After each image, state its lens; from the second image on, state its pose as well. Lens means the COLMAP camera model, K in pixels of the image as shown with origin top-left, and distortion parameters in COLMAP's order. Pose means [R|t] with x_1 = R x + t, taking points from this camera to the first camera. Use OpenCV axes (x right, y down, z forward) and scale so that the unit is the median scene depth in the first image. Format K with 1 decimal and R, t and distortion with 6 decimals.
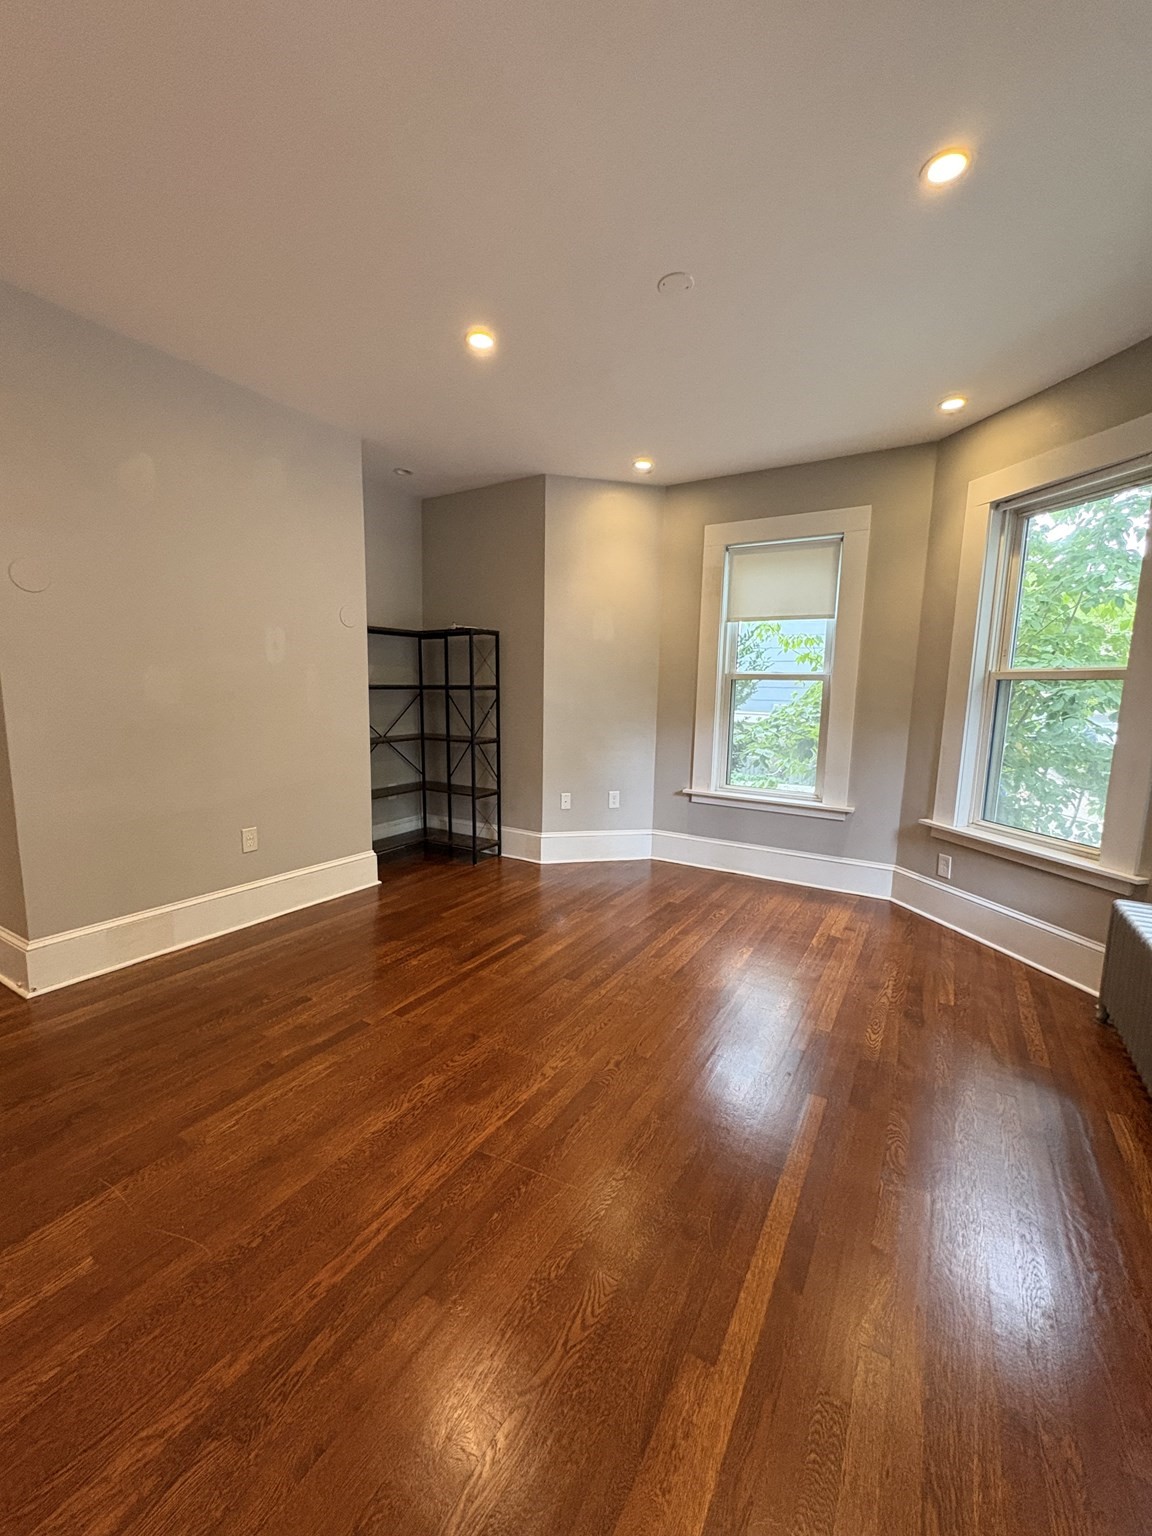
lens RADIAL K [[615.4, 0, 577.0], [0, 615.4, 771.1], [0, 0, 1]] dist [0.000669, -0.000122]
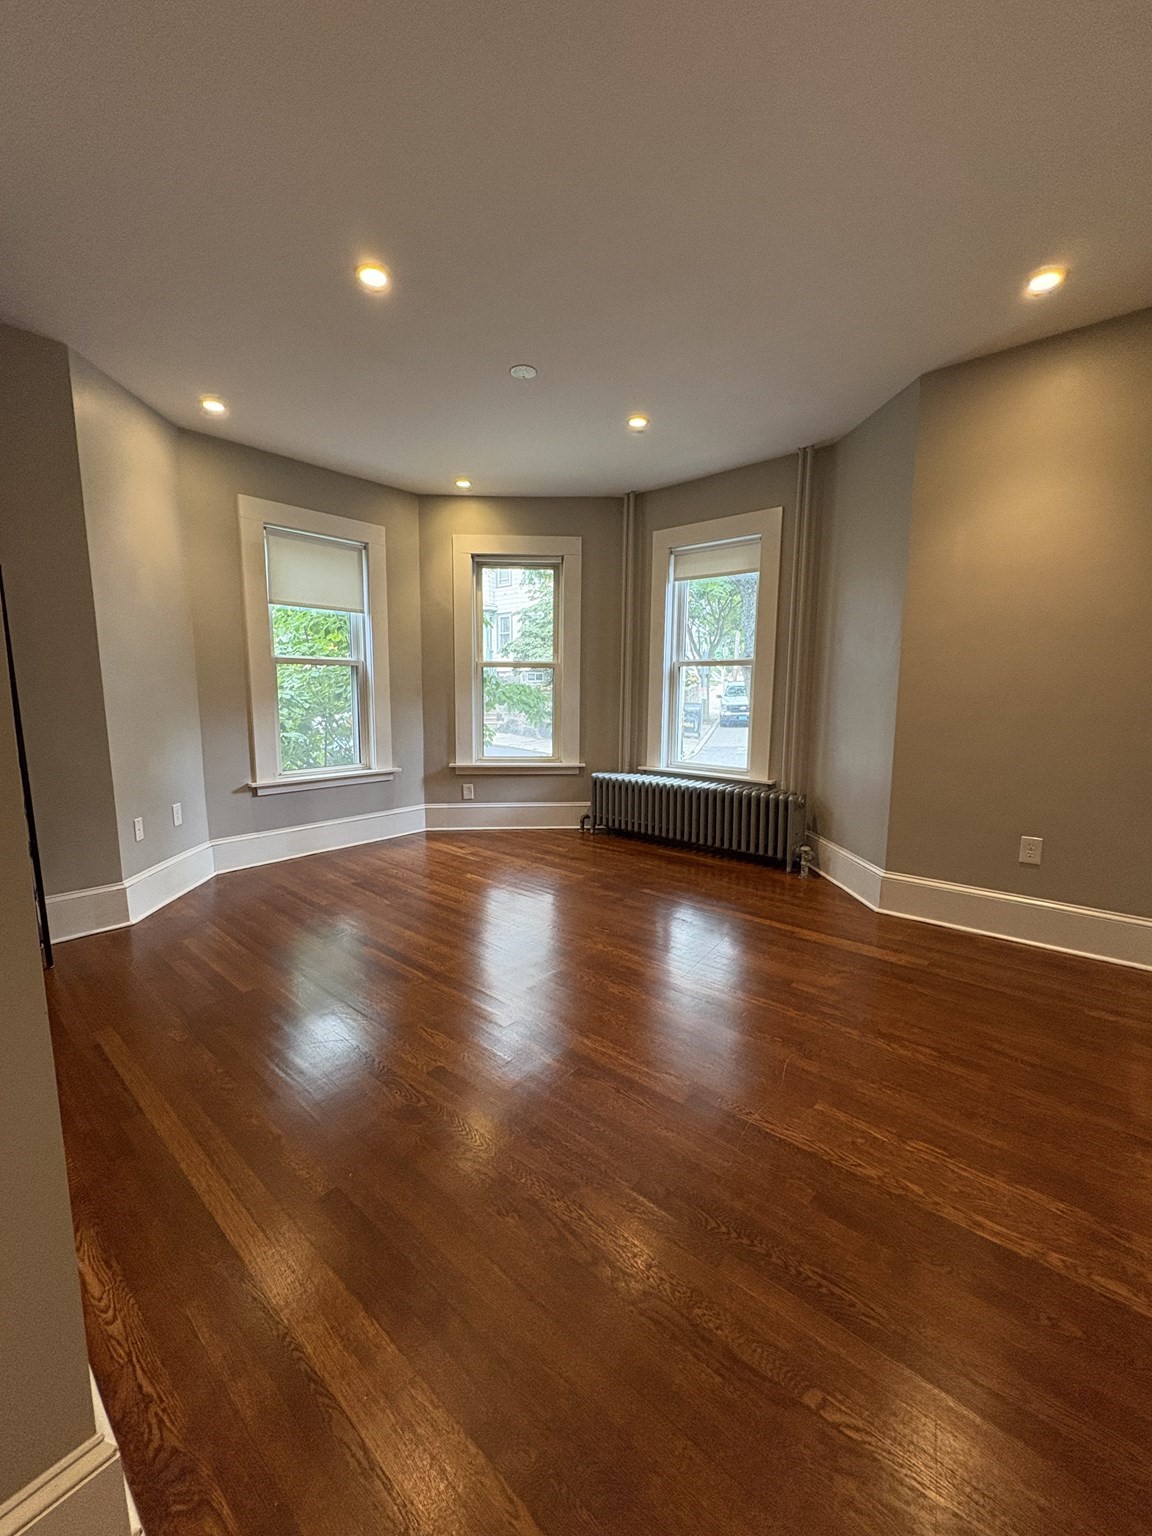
lens RADIAL K [[615.4, 0, 578.2], [0, 615.4, 767.2], [0, 0, 1]] dist [0.000669, -0.000122]
pose [[0.157892, -0.147884, 0.976320, -0.725509], [0.132023, 0.983007, 0.127546, -0.053397], [-0.978591, 0.108758, 0.174733, 0.420961]]
